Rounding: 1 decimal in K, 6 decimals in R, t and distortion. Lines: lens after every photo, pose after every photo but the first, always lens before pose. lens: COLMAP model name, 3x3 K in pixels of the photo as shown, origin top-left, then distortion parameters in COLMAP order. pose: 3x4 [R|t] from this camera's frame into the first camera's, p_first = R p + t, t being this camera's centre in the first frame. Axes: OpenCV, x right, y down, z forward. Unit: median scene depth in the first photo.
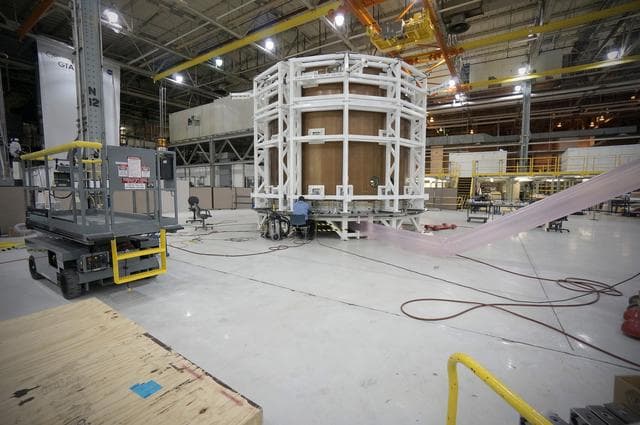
lens RADIAL K [[285.0, 0, 319.9], [0, 285.0, 209.3], [0, 0, 1]] dist [-0.057903, 0.026104]
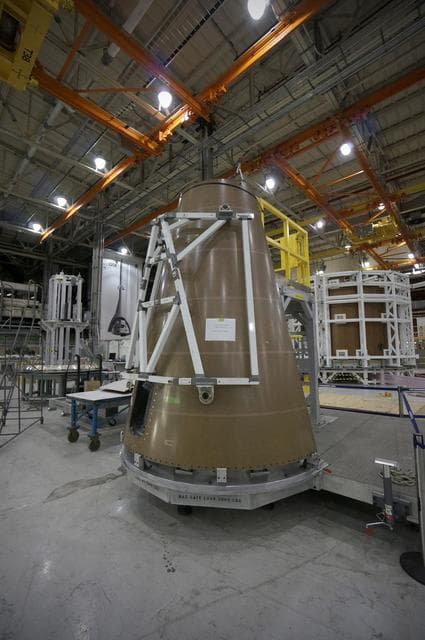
lens RADIAL K [[285.0, 0, 211.2], [0, 285.0, 320.4], [0, 0, 1]] dist [-0.057903, 0.026104]
pose [[0.983746, -0.029912, -0.177054, -0.440542], [-0.001520, 0.984604, -0.174791, 0.027333], [0.179557, 0.172219, 0.968556, -0.653959]]
